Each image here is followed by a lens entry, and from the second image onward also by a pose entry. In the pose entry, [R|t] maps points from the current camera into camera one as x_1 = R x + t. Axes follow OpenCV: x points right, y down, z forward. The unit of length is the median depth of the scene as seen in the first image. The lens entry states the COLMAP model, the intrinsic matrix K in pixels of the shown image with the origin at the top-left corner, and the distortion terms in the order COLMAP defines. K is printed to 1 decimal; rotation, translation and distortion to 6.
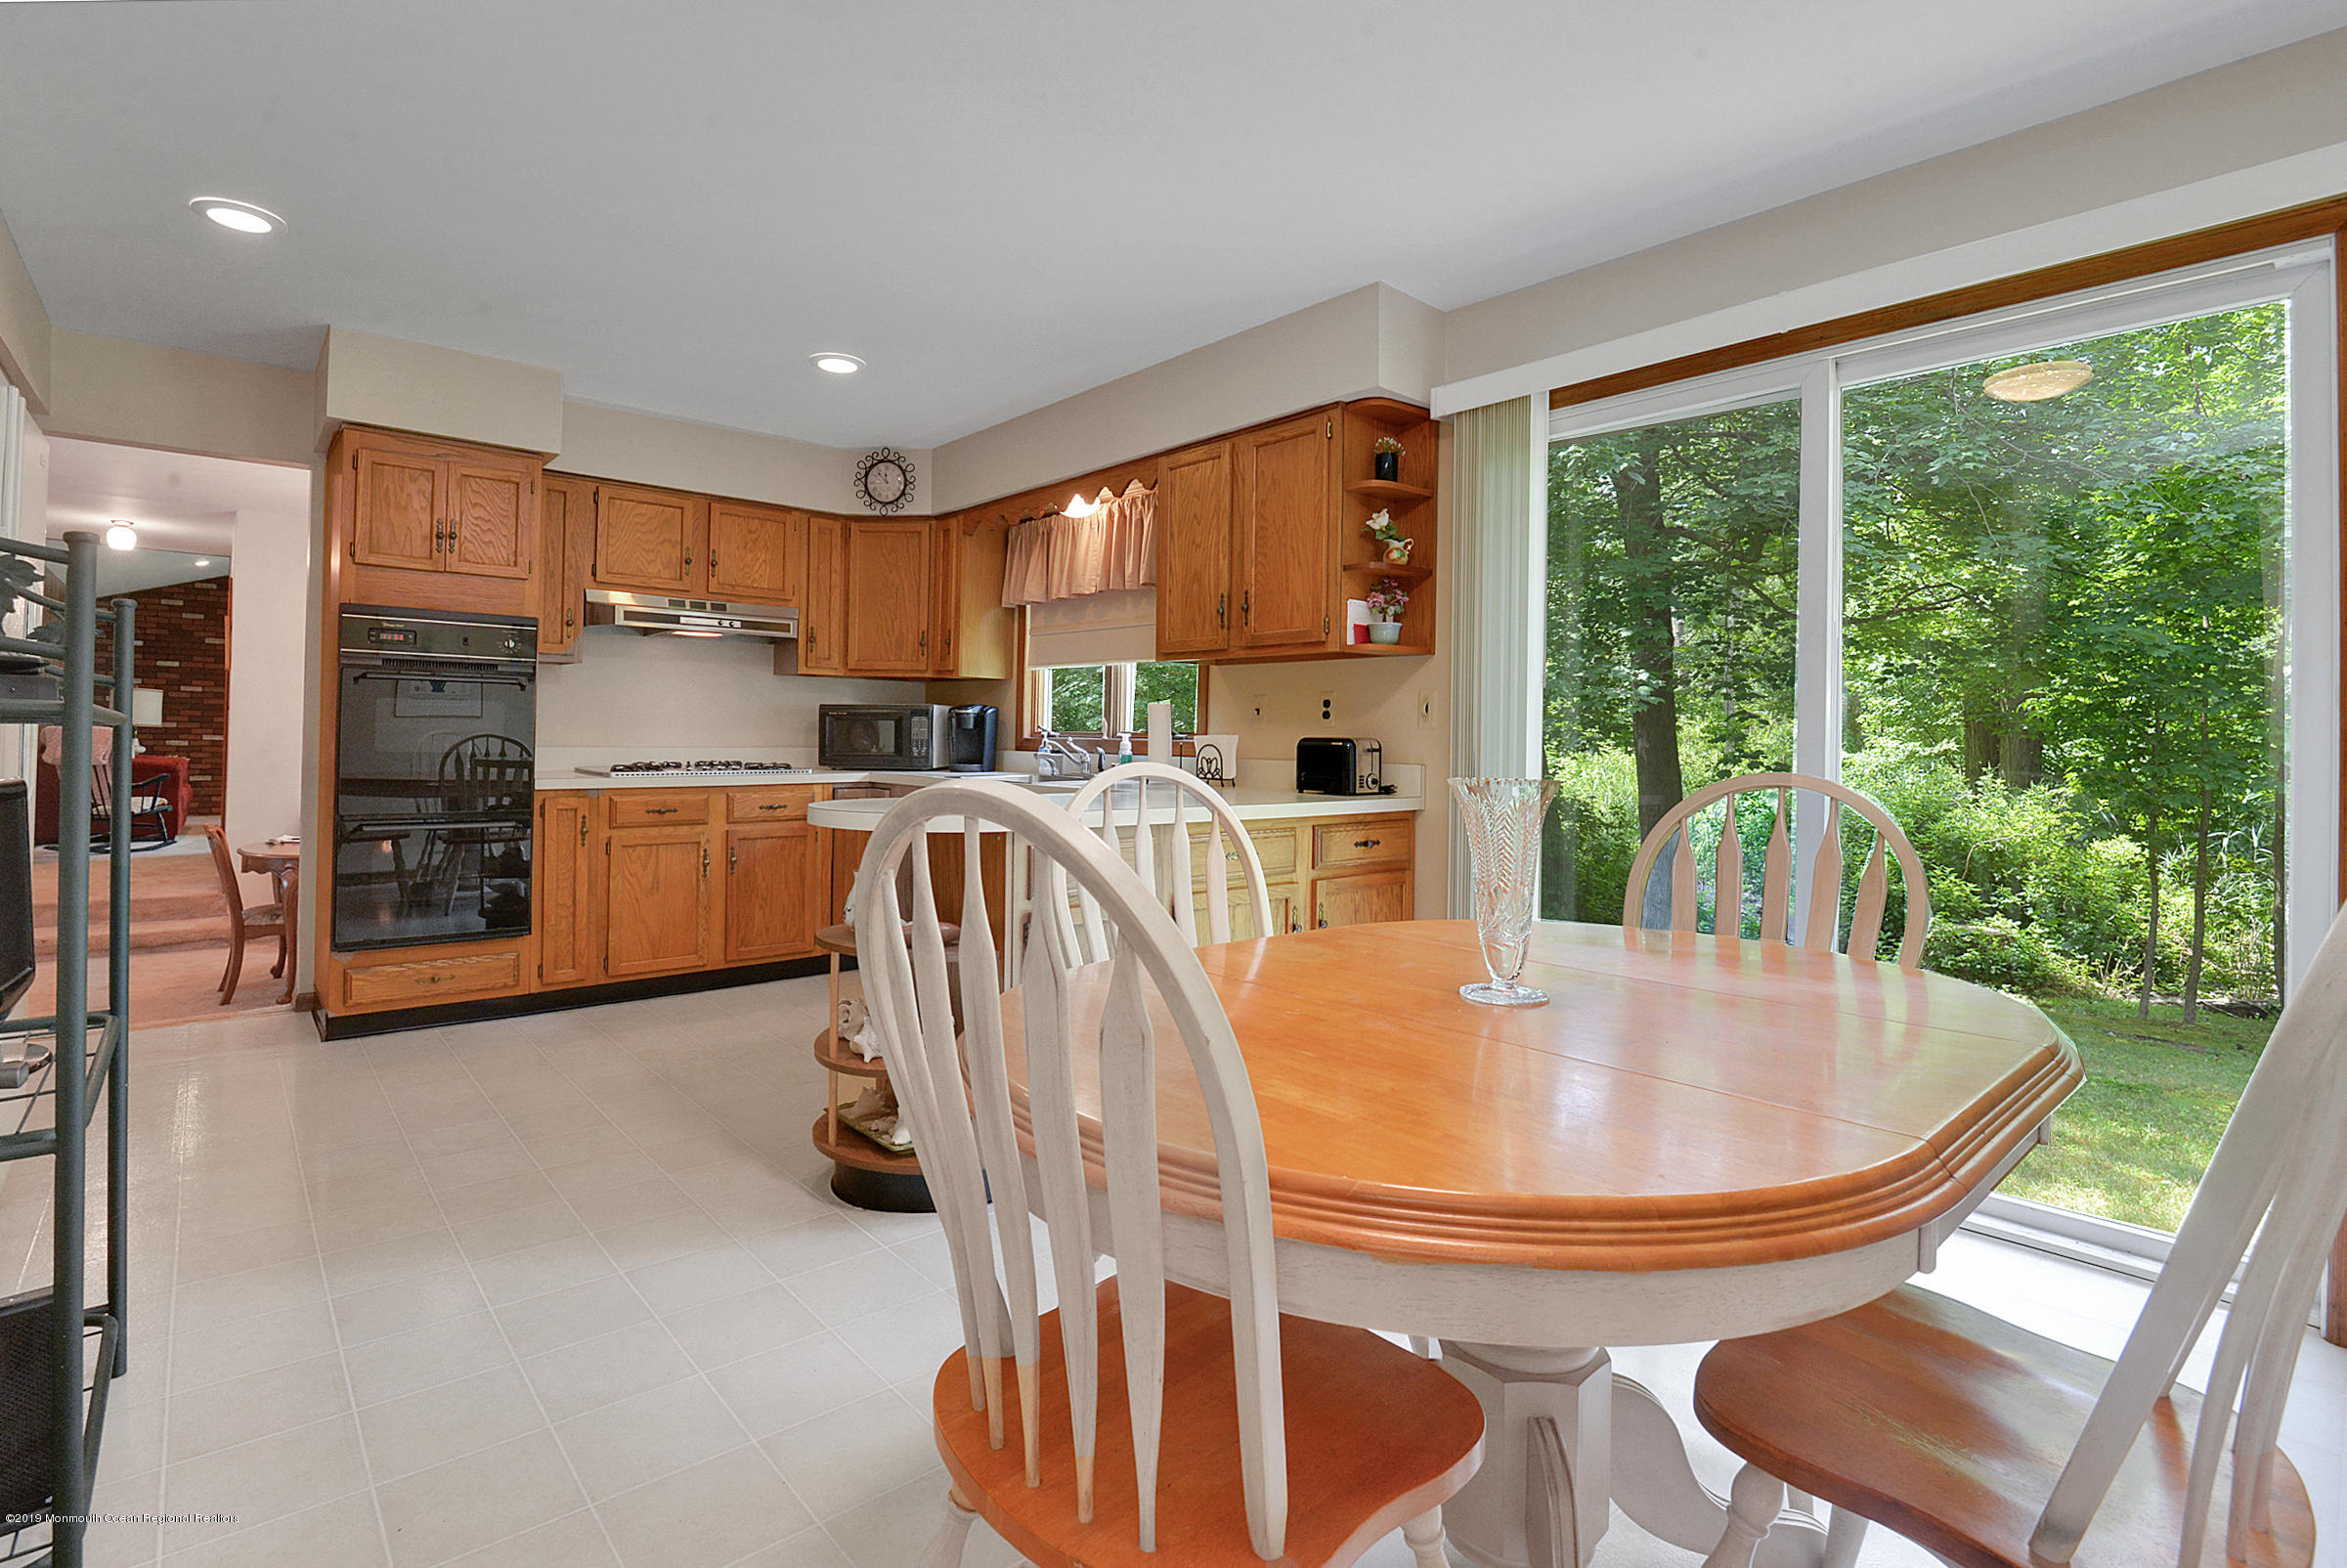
lens RADIAL K [[1121.5, 0, 1193.8], [0, 1121.5, 734.9], [0, 0, 1]] dist [-0.021646, -0.003123]
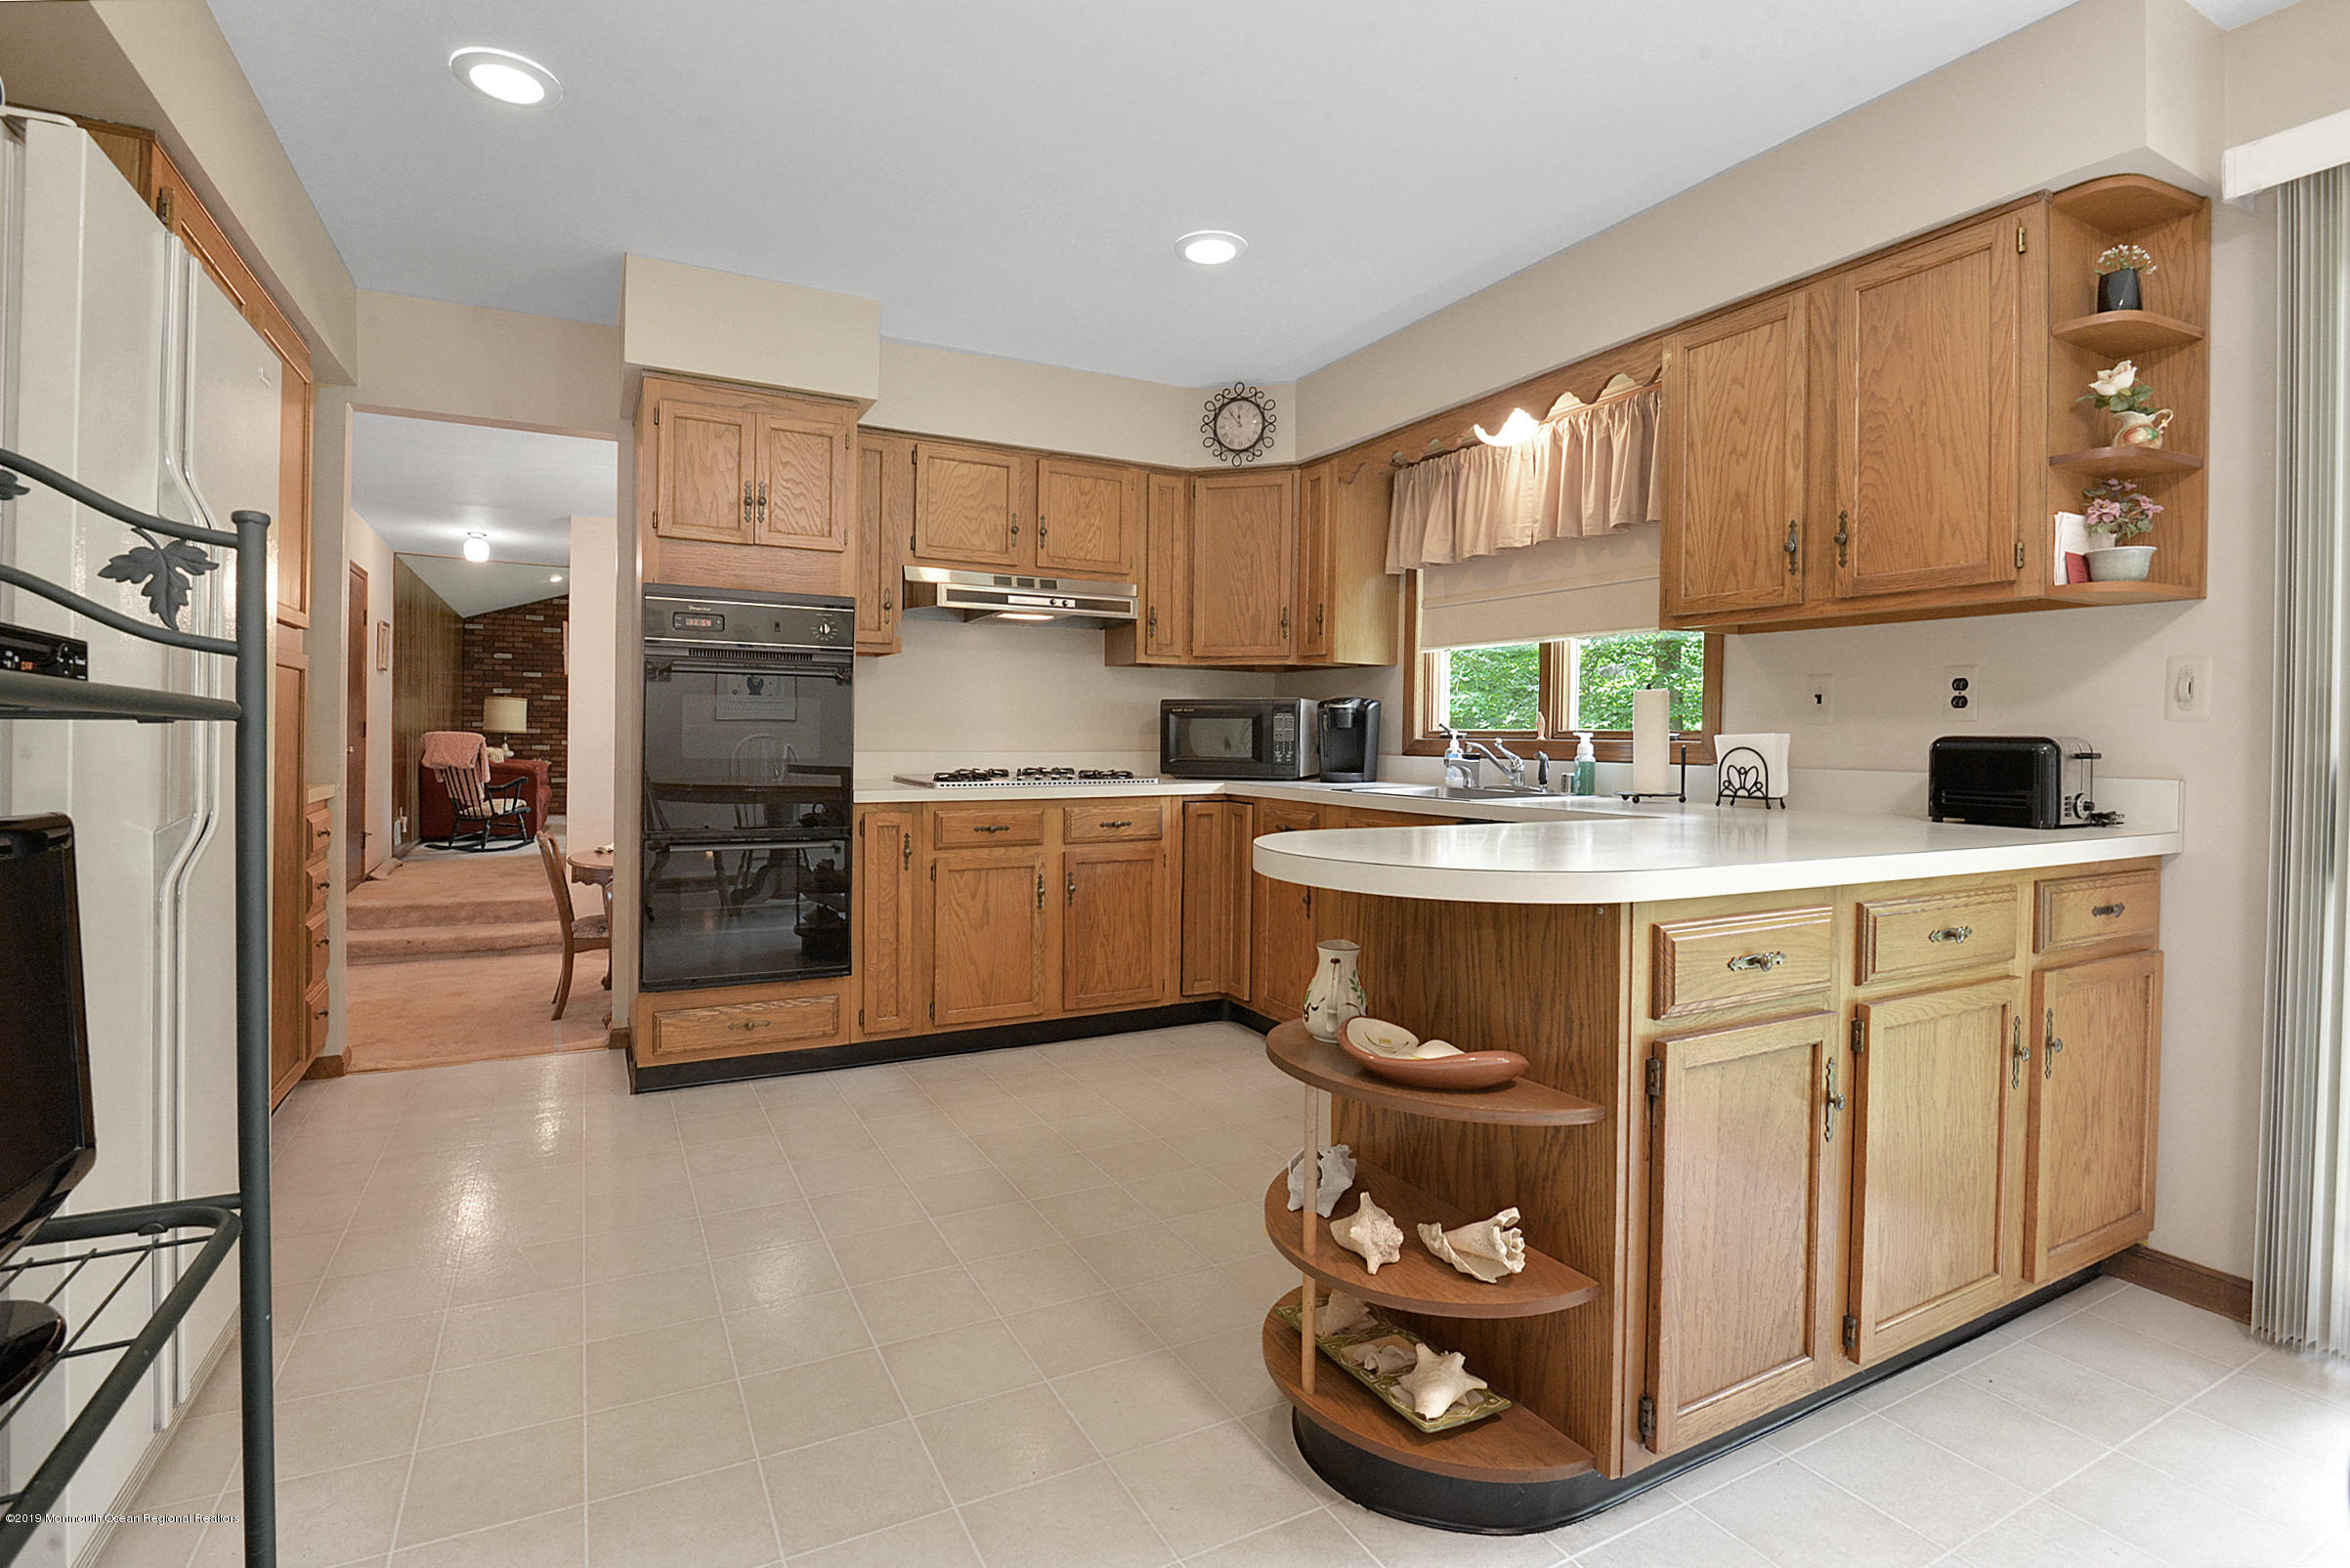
lens RADIAL K [[1122.8, 0, 1178.5], [0, 1122.8, 761.0], [0, 0, 1]] dist [-0.021646, -0.003123]
pose [[0.971060, 0.001007, -0.238833, -0.152435], [0.003973, 0.999785, 0.020370, 0.001547], [0.238802, -0.020729, 0.970847, 0.238479]]
